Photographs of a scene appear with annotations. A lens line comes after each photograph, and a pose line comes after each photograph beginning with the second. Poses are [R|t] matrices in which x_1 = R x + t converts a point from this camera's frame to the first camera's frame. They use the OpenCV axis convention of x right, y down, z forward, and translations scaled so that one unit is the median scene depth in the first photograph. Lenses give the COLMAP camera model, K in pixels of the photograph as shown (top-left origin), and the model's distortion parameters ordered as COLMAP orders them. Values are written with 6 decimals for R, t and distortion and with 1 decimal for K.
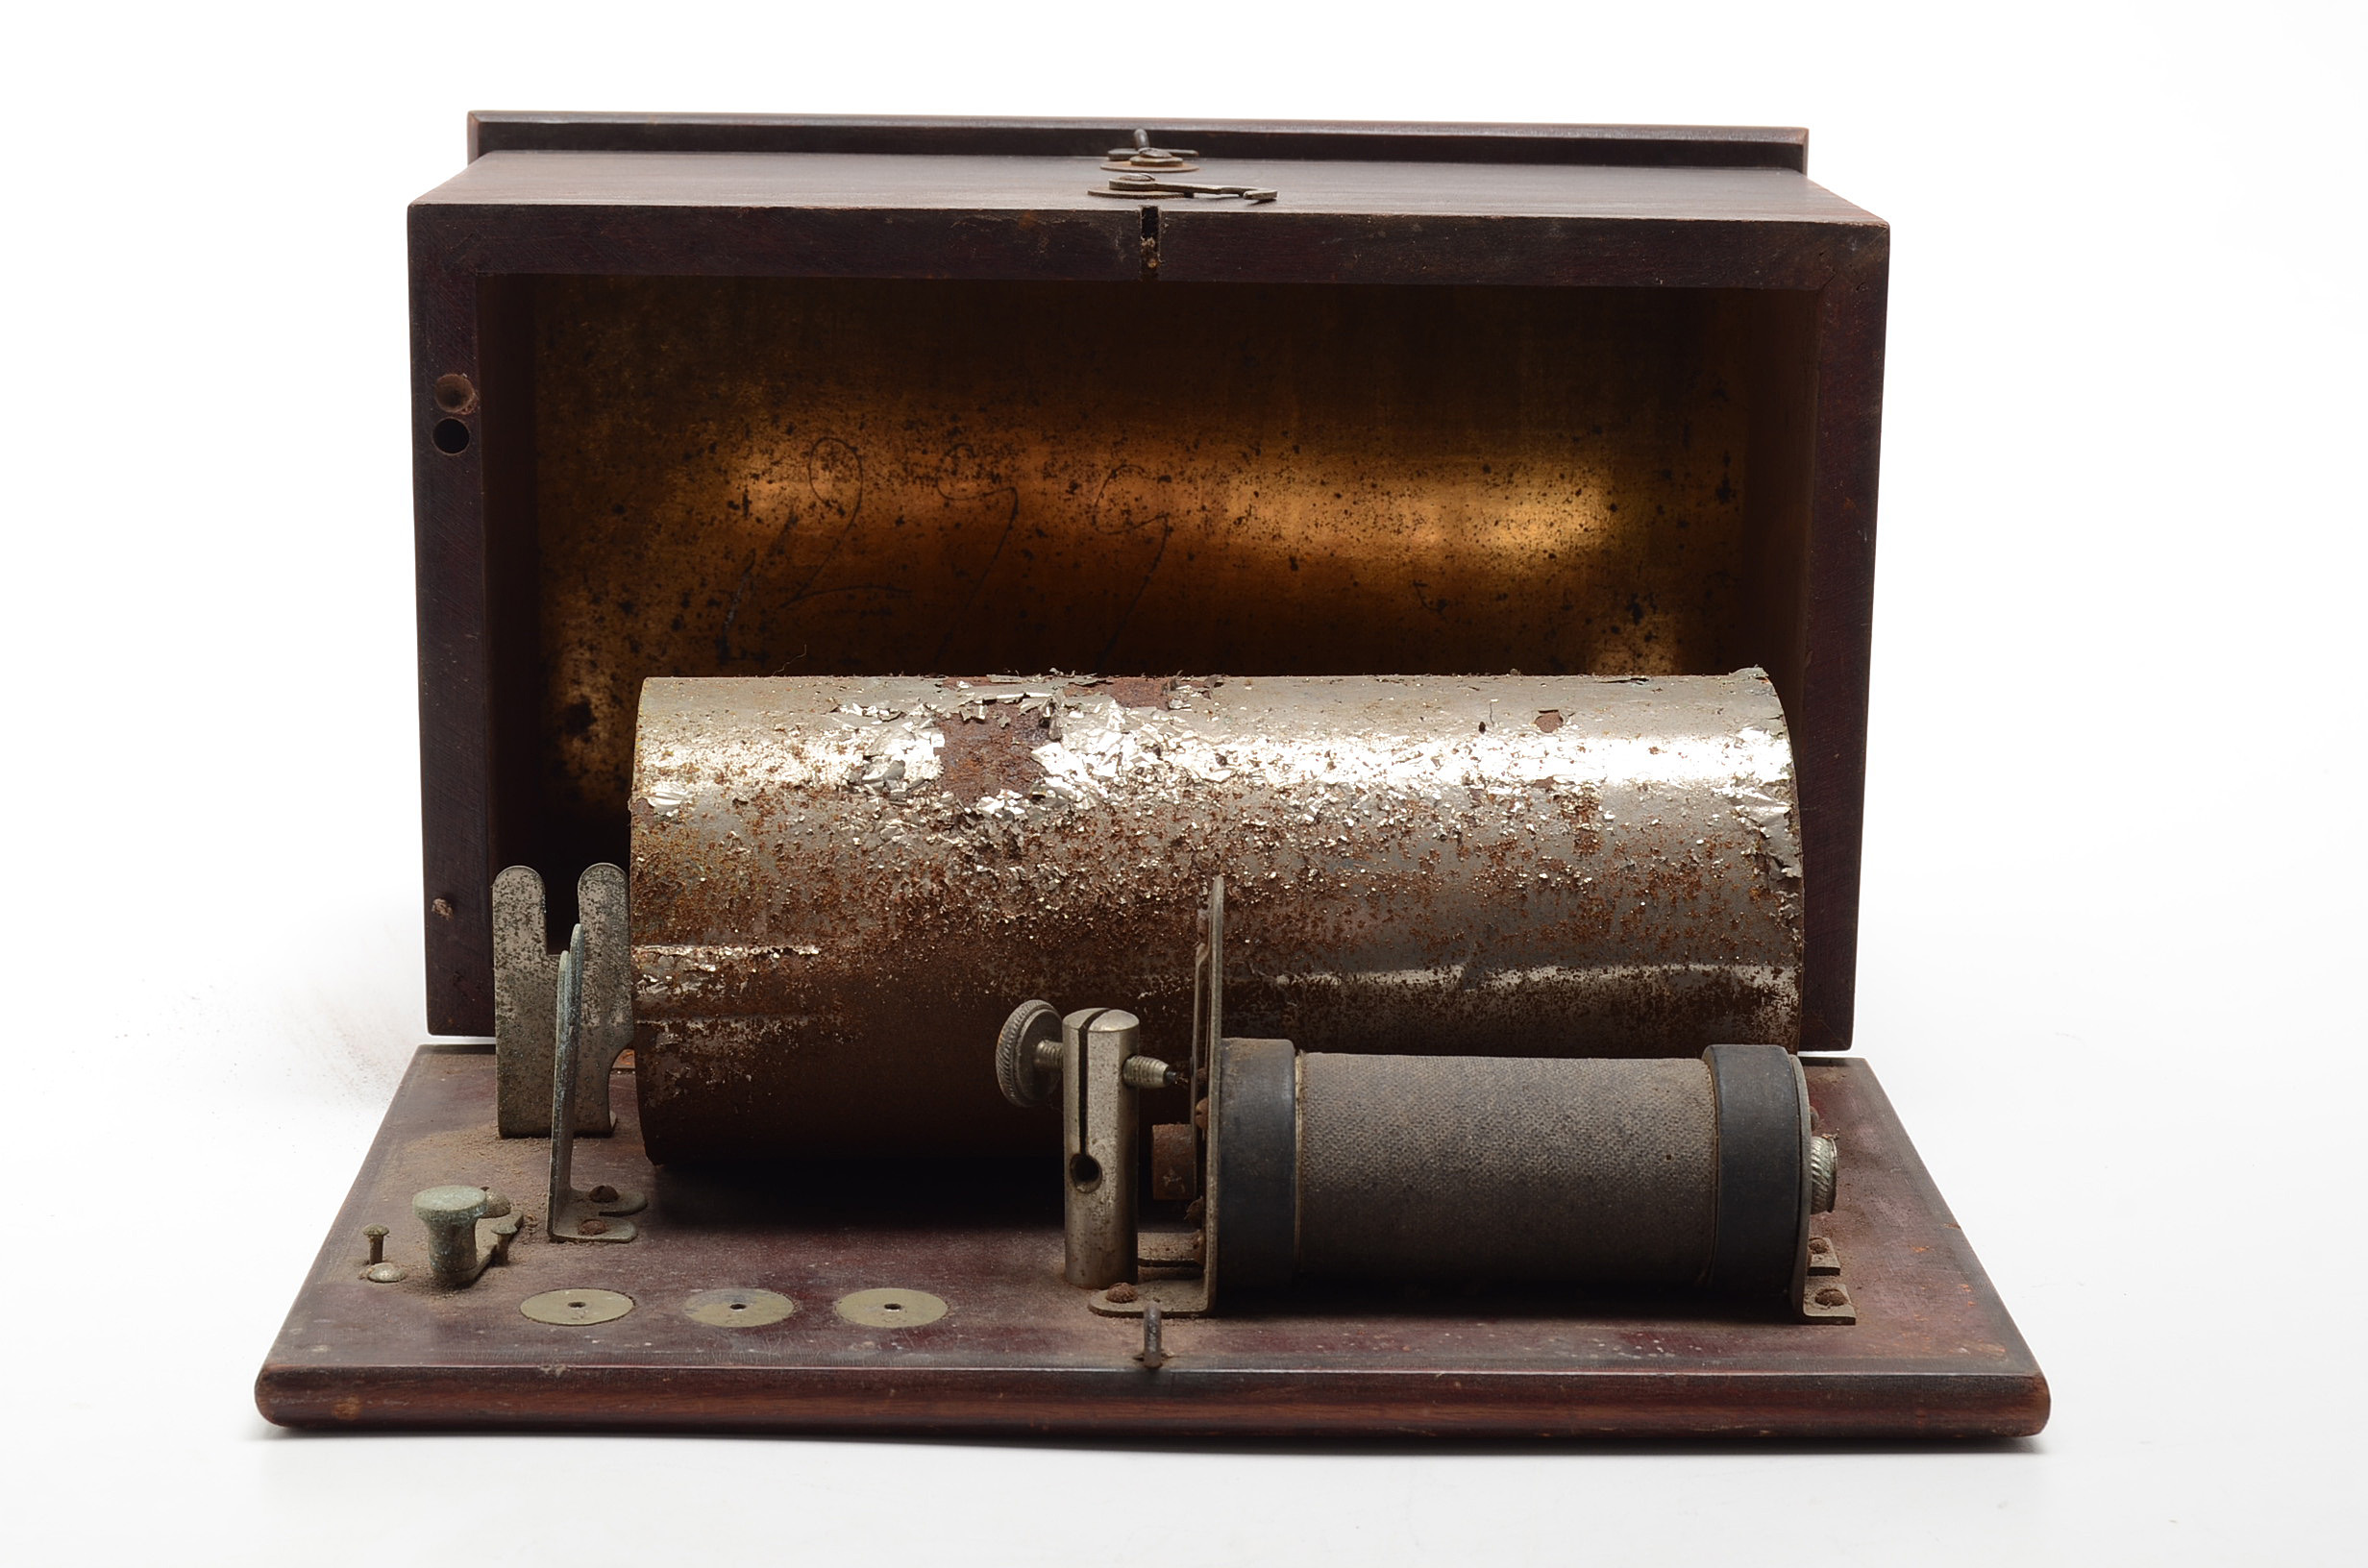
lens RADIAL K [[4610.2, 0, 1169.8], [0, 4610.2, 799.9], [0, 0, 1]] dist [-0.011256, 0.000000]
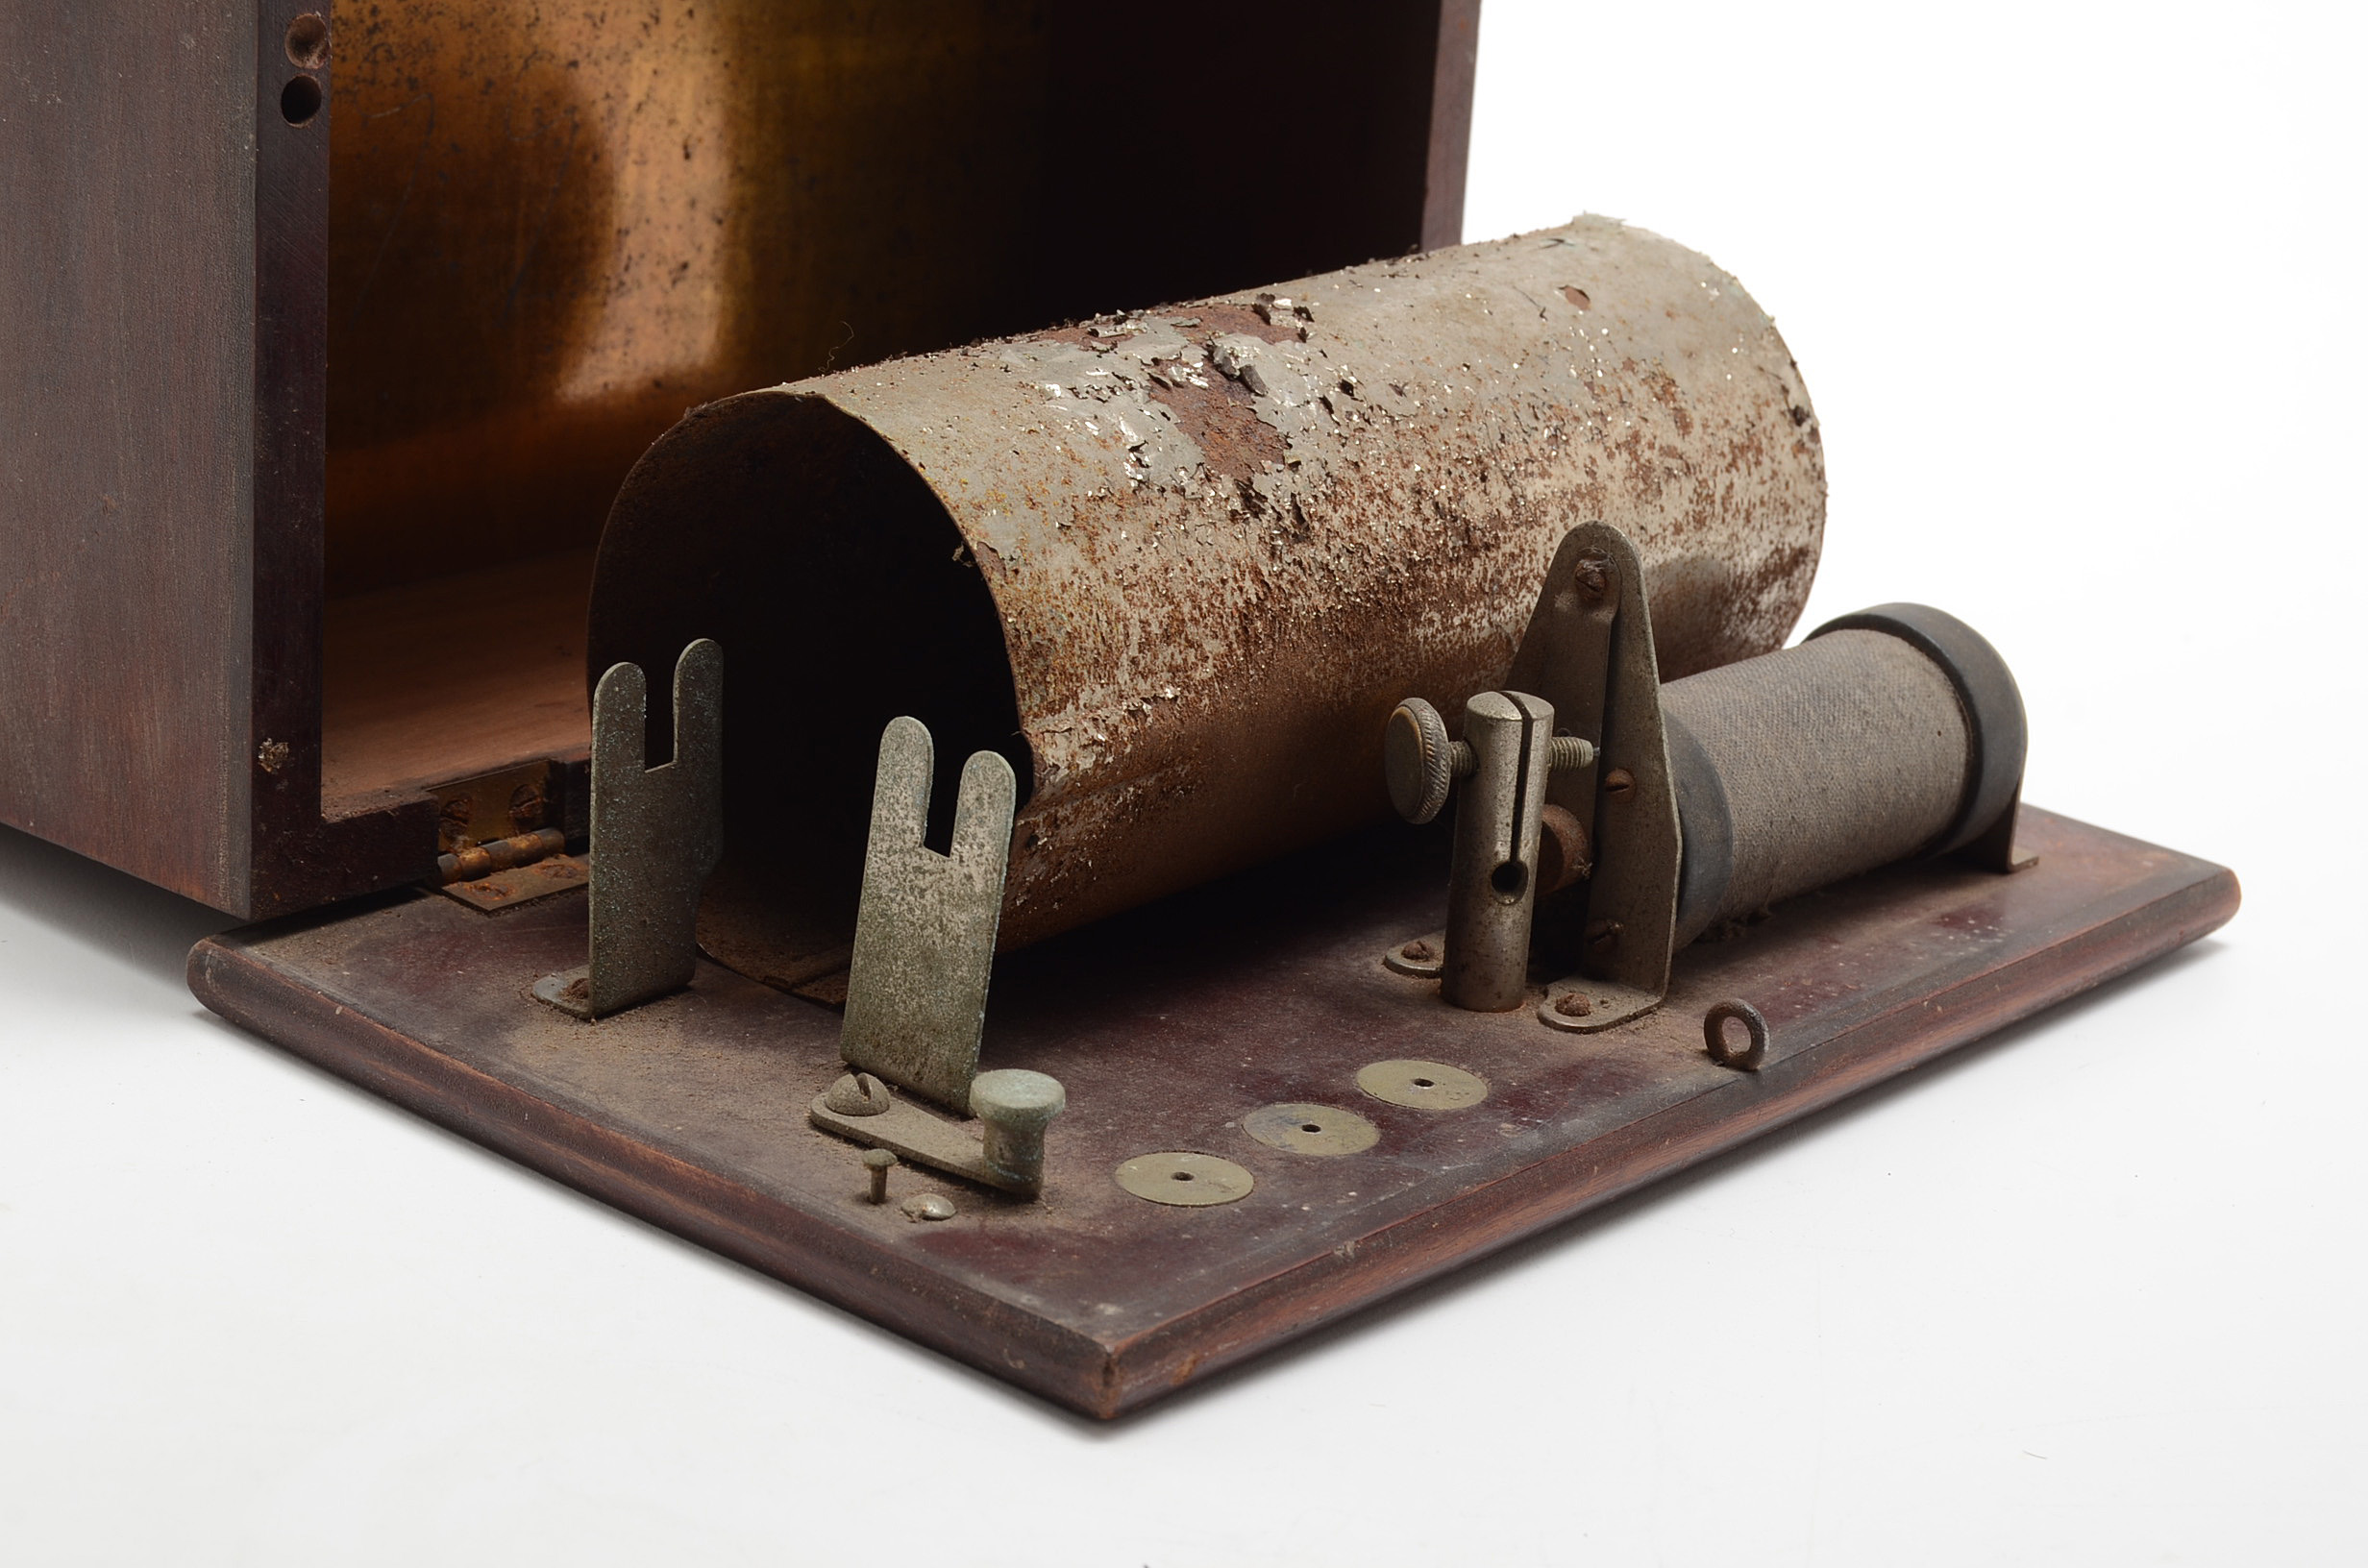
lens RADIAL K [[4969.6, 0, 1189.7], [0, 4969.6, 789.6], [0, 0, 1]] dist [-0.089763, 0.000000]
pose [[0.653020, -0.199975, 0.730462, -0.715852], [0.108379, 0.979257, 0.171198, -0.099642], [-0.749545, -0.032629, 0.661148, 0.415107]]
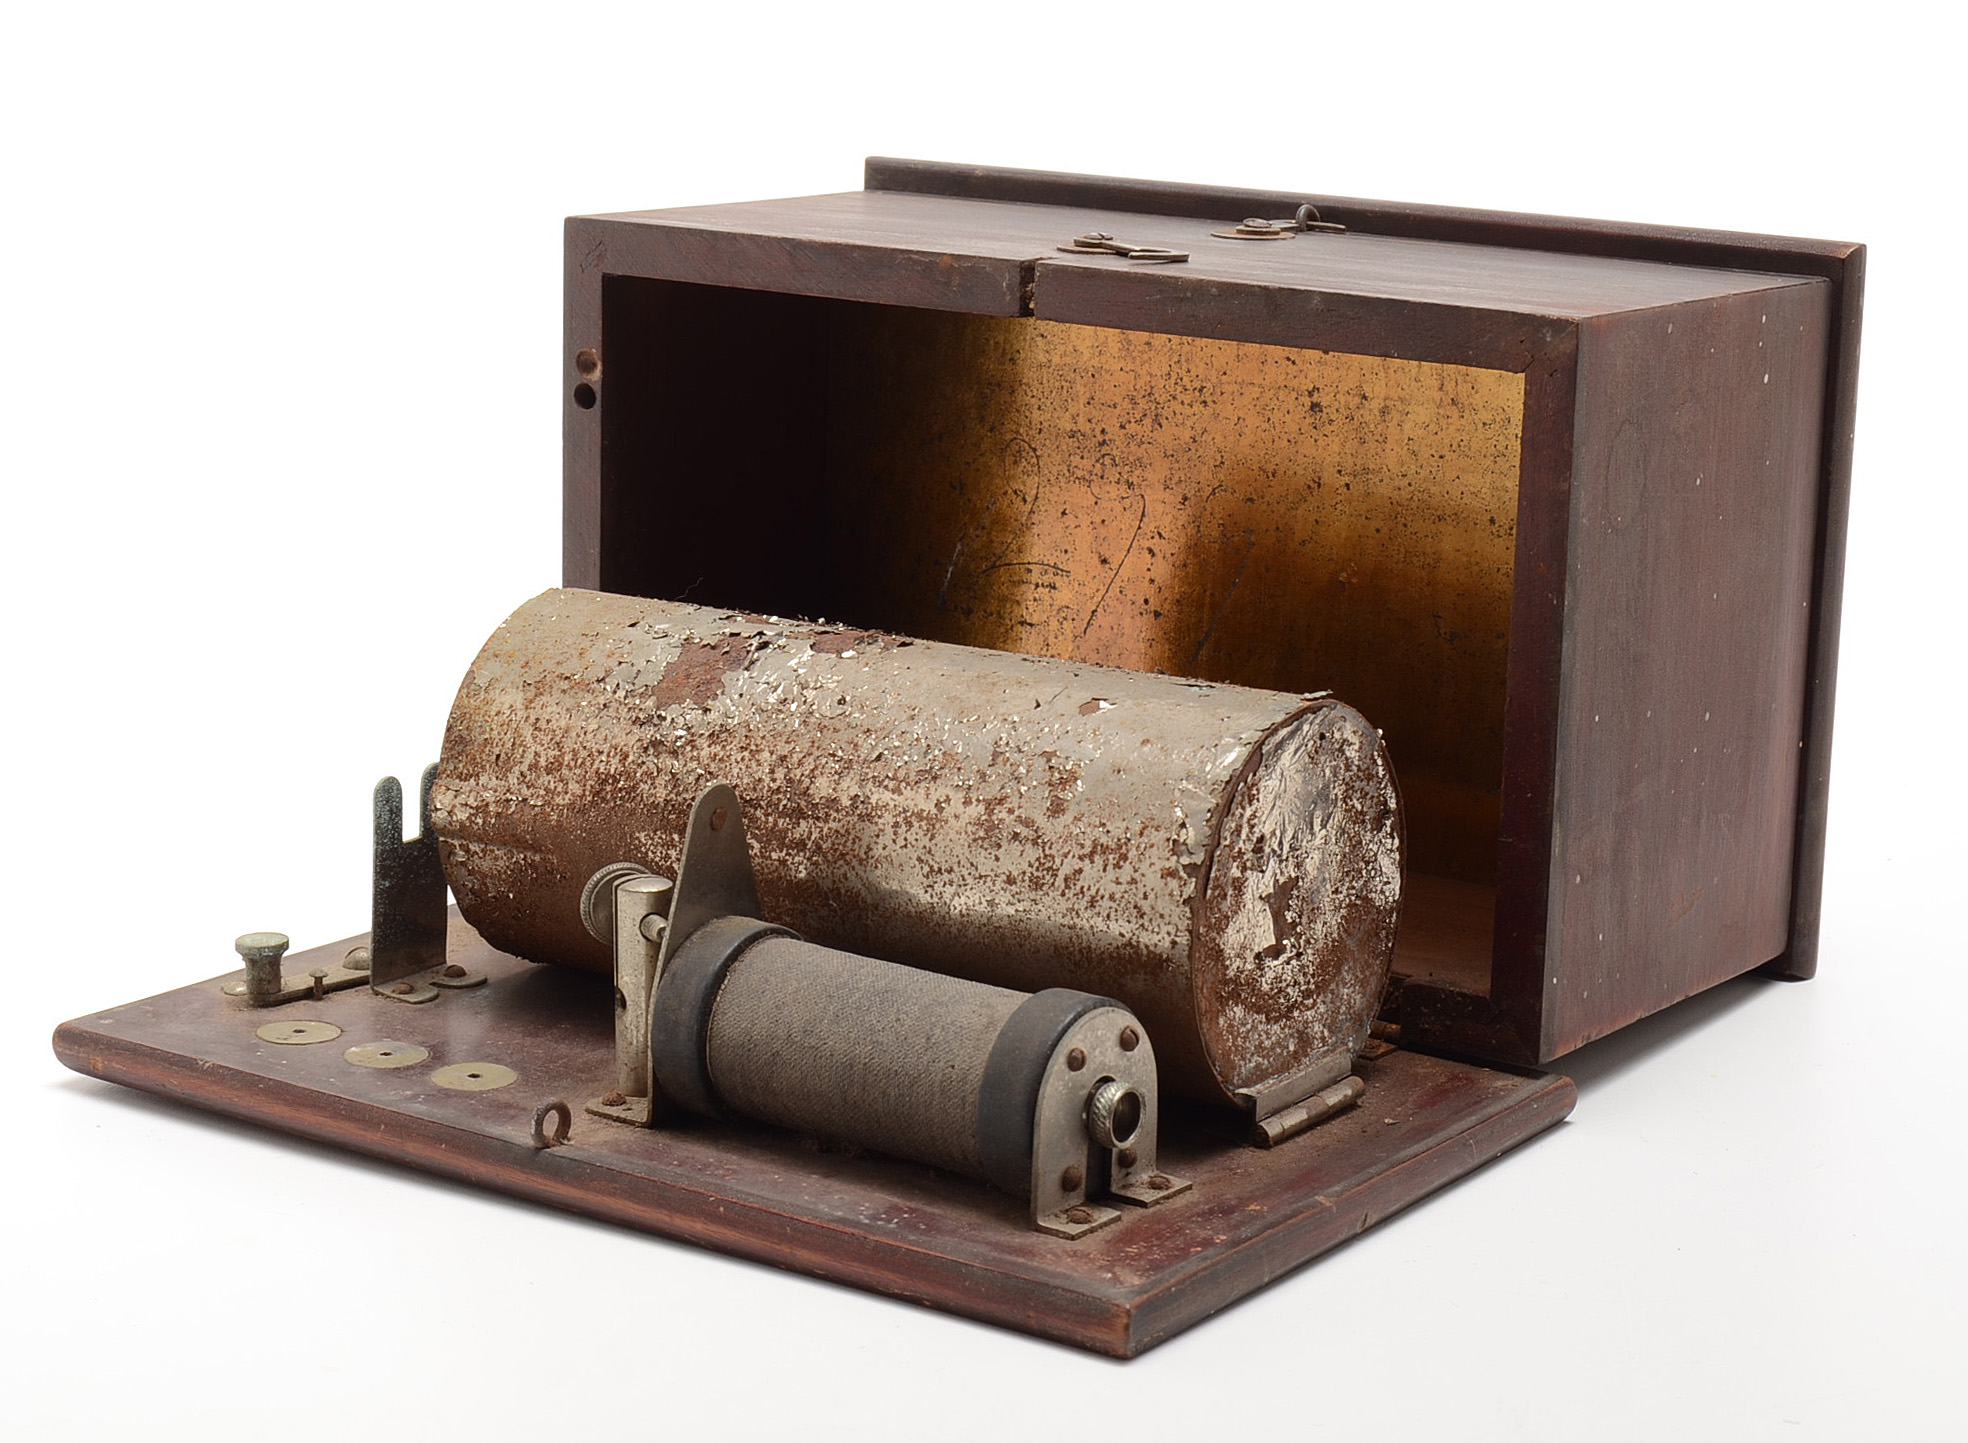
lens RADIAL K [[4239.4, 0, 992.8], [0, 4239.4, 709.3], [0, 0, 1]] dist [-0.058605, 0.000000]
pose [[0.803667, 0.130131, -0.580677, 0.703091], [-0.147119, 0.988955, 0.018012, -0.032707], [0.576607, 0.070953, 0.813935, 0.108931]]
